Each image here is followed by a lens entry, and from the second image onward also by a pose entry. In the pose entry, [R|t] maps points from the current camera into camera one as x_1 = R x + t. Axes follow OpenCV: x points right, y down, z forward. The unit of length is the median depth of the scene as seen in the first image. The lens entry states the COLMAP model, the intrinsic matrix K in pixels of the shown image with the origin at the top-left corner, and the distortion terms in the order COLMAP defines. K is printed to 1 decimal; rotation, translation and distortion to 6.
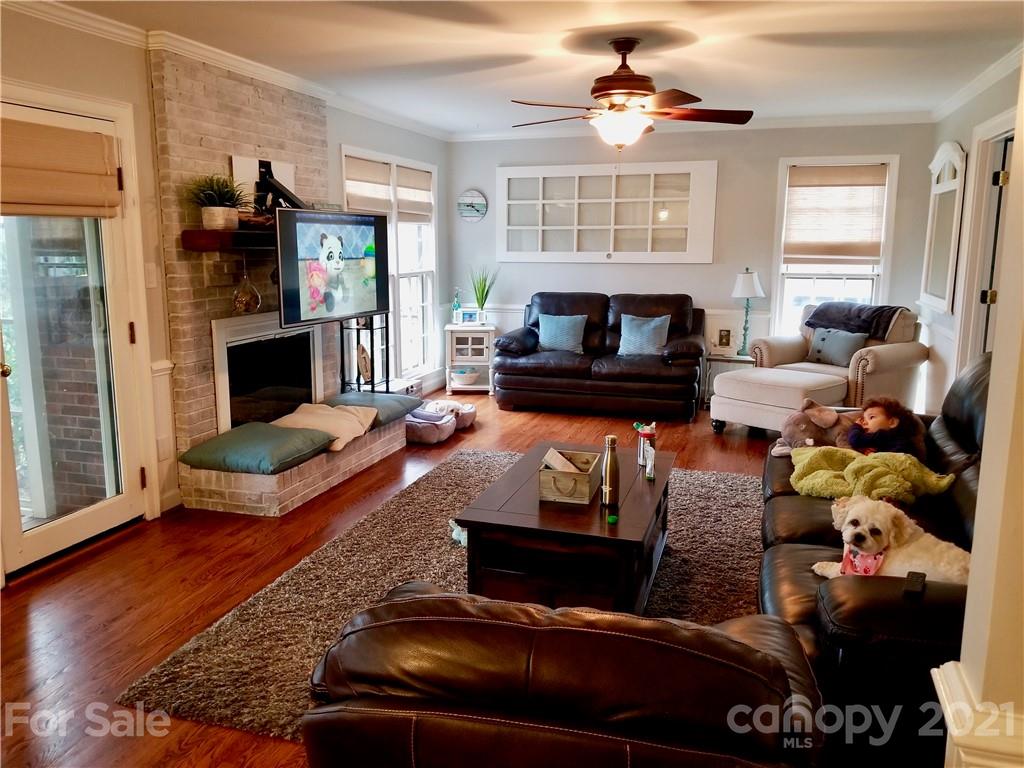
lens RADIAL K [[784.0, 0, 512.0], [0, 784.0, 384.0], [0, 0, 1]] dist [0.098704, -0.169376]
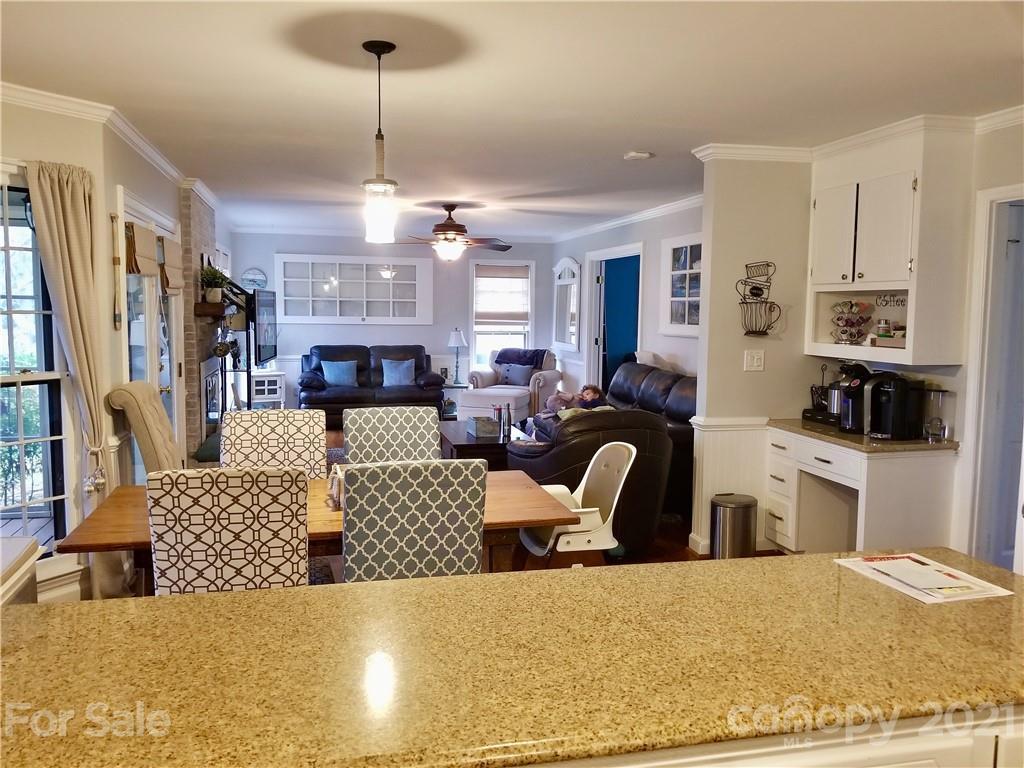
lens RADIAL K [[784.0, 0, 512.0], [0, 784.0, 384.0], [0, 0, 1]] dist [0.098704, -0.169376]
pose [[0.850108, -0.043479, 0.524811, -0.427072], [0.085161, 0.994819, -0.055529, 0.058552], [-0.519677, 0.091899, 0.849406, -0.357217]]
